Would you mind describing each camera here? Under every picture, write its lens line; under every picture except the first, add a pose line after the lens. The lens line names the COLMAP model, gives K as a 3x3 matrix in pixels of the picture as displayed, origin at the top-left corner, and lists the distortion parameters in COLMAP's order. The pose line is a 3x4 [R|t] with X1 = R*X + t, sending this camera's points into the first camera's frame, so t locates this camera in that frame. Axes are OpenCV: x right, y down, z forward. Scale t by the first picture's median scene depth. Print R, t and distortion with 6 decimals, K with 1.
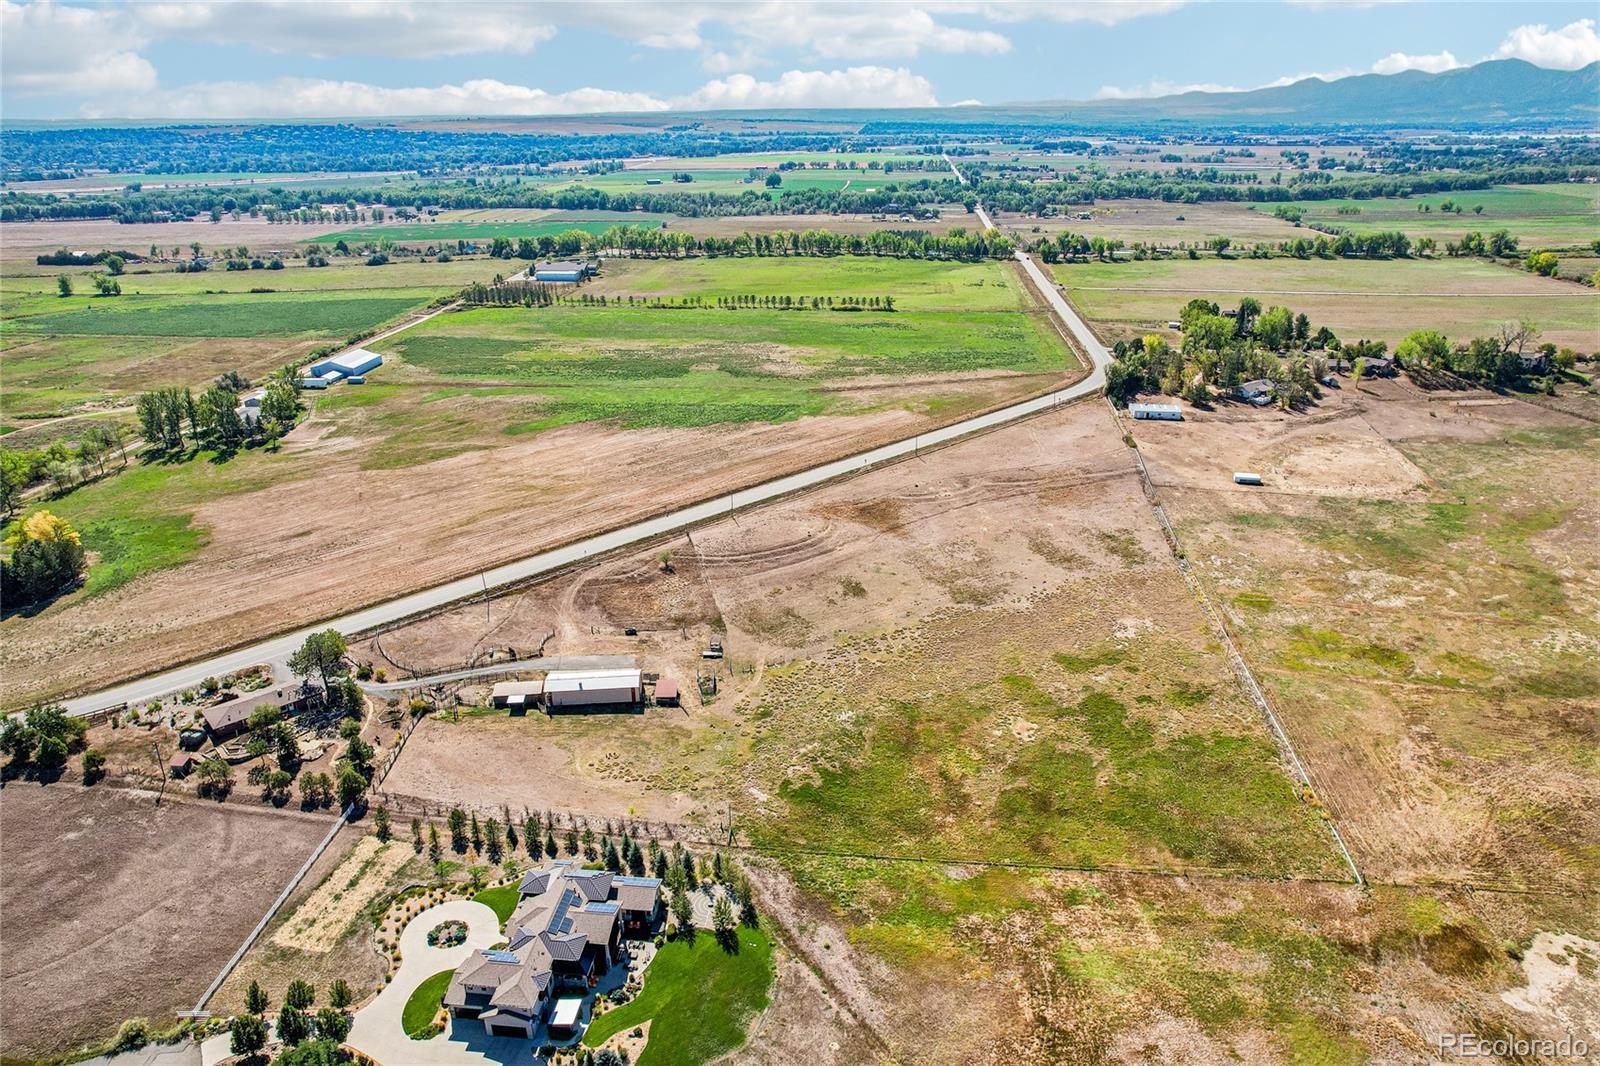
lens RADIAL K [[1028.8, 0, 804.0], [0, 1028.8, 533.7], [0, 0, 1]] dist [-0.085503, 0.078736]
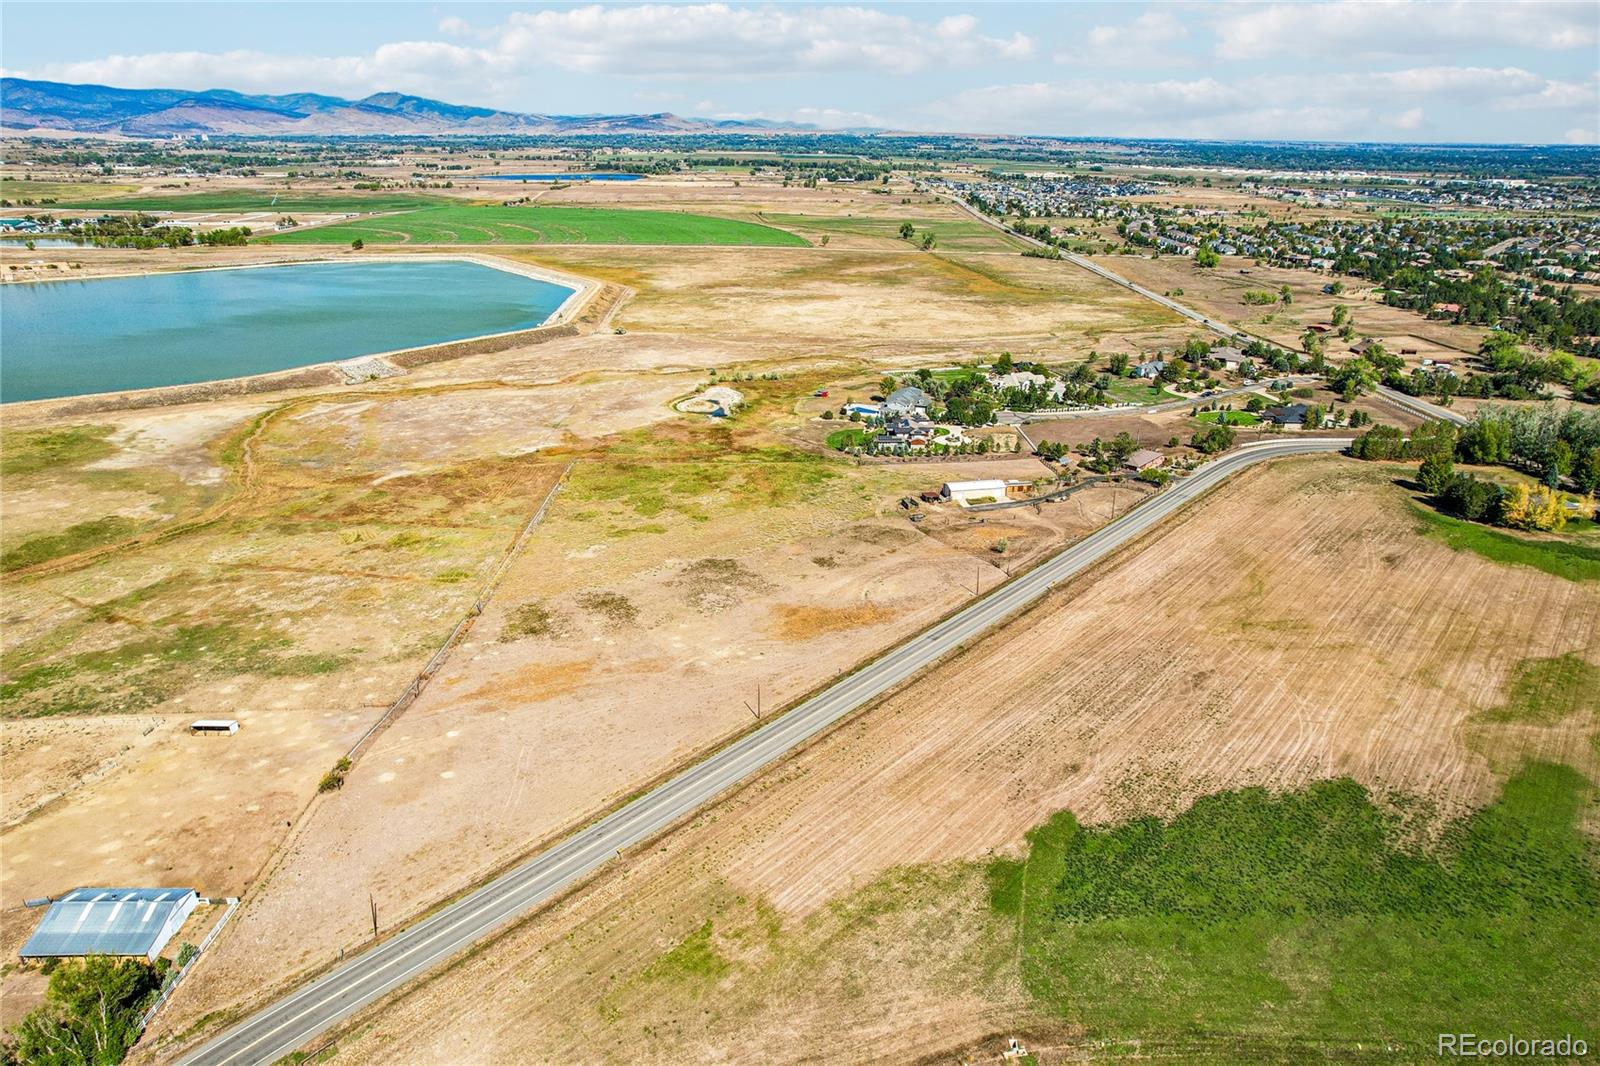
lens RADIAL K [[1028.8, 0, 804.0], [0, 1028.8, 533.7], [0, 0, 1]] dist [-0.085503, 0.078736]
pose [[-0.993562, 0.036812, -0.107139, 0.182302], [-0.048756, 0.714714, 0.697715, -0.713142], [0.102258, 0.698447, -0.708318, 1.715671]]
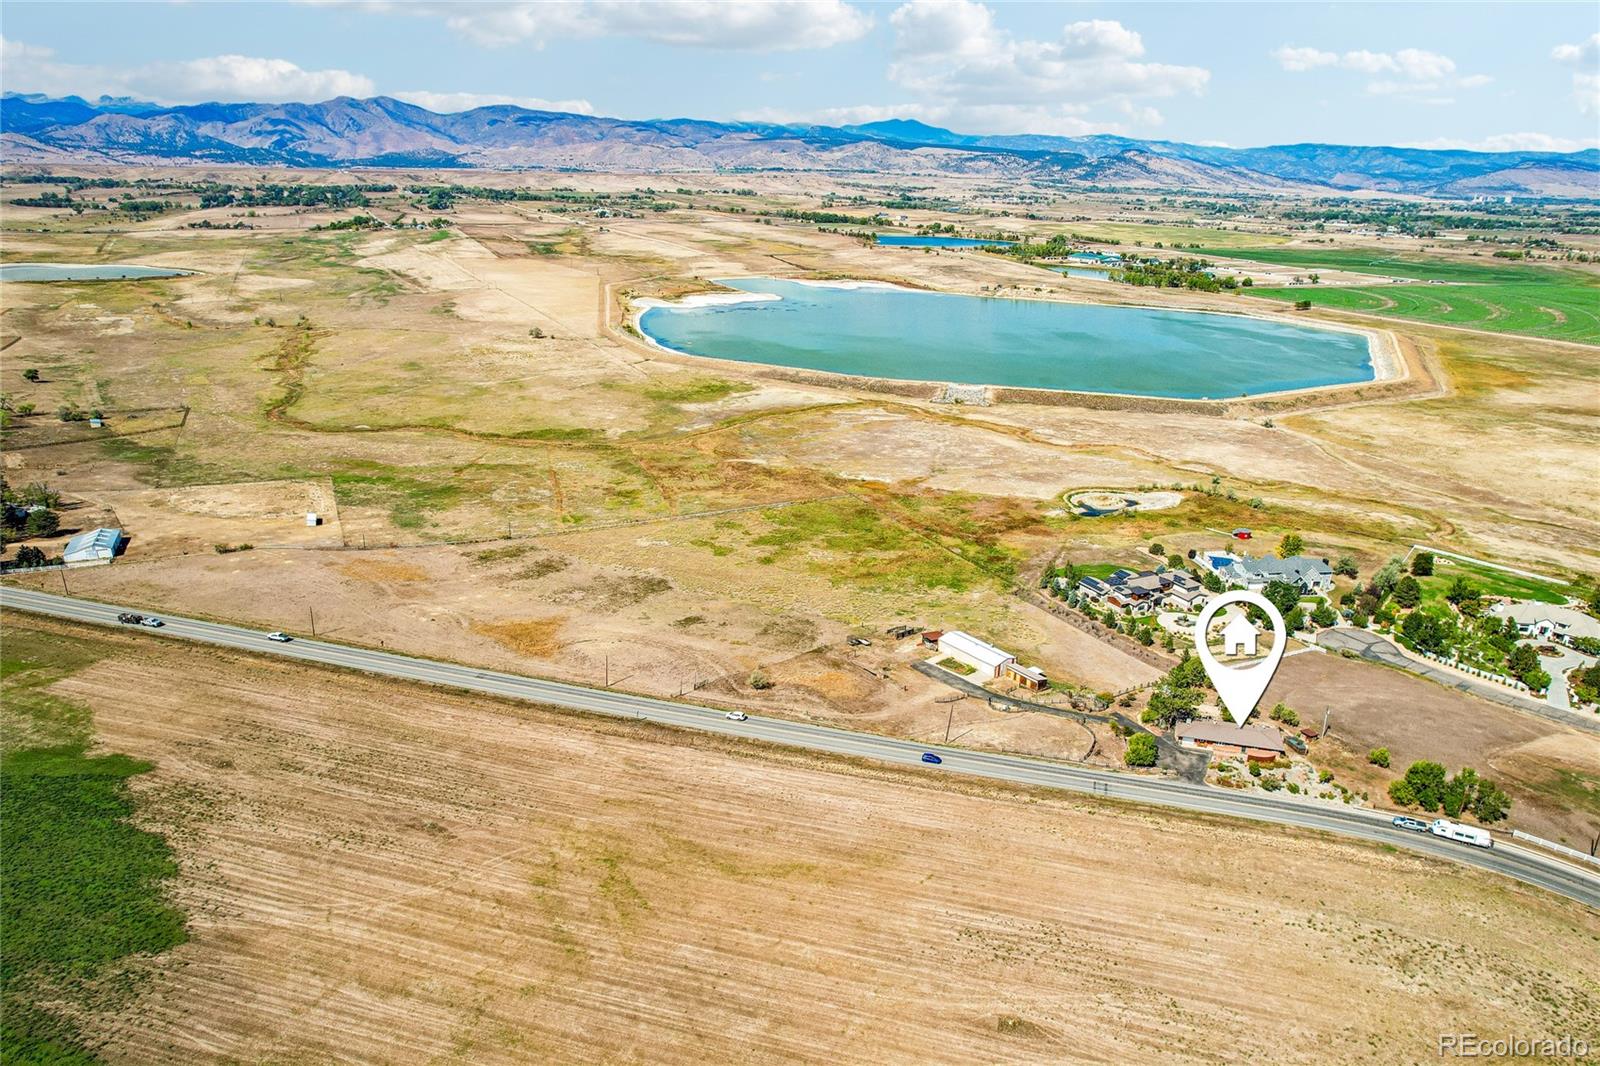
lens RADIAL K [[1028.8, 0, 804.0], [0, 1028.8, 533.7], [0, 0, 1]] dist [-0.085503, 0.078736]
pose [[-0.525130, -0.286642, 0.801296, -0.808364], [0.317234, 0.807771, 0.496858, -0.491094], [-0.789684, 0.515114, -0.333252, 1.188416]]
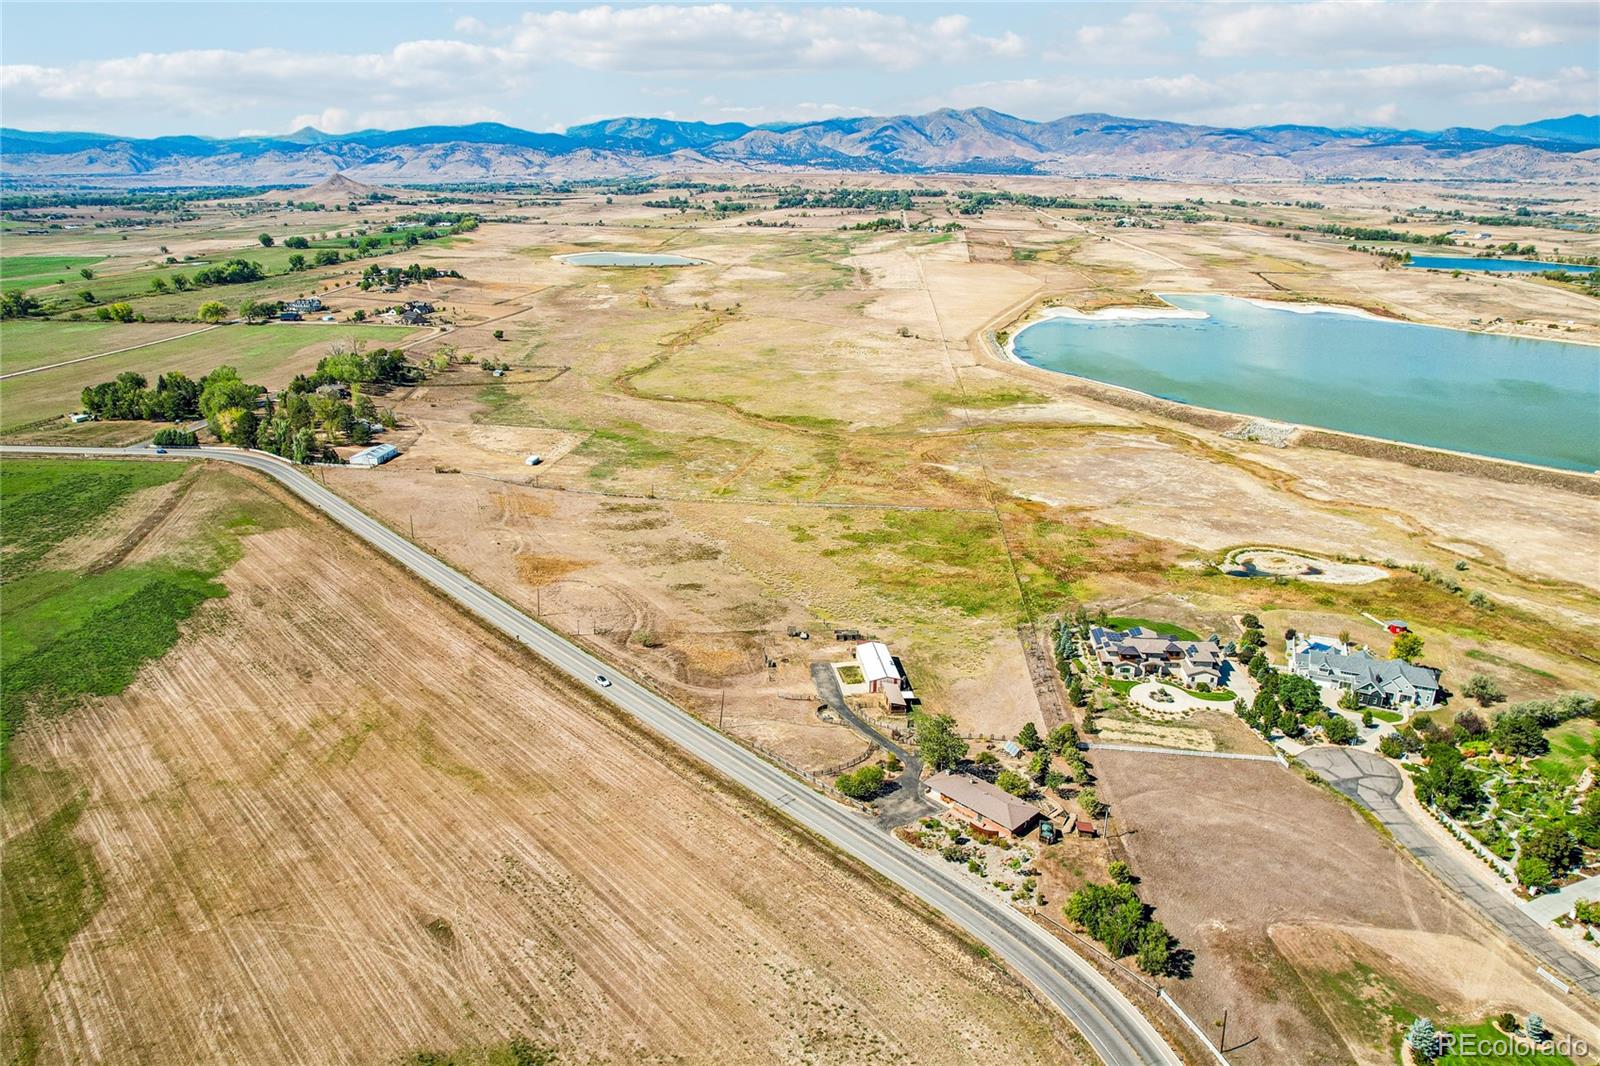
lens RADIAL K [[1028.8, 0, 804.0], [0, 1028.8, 533.7], [0, 0, 1]] dist [-0.085503, 0.078736]
pose [[-0.015711, -0.327958, 0.944562, -1.006574], [0.380185, 0.871765, 0.309006, -0.300060], [-0.924777, 0.363963, 0.110989, 0.716445]]
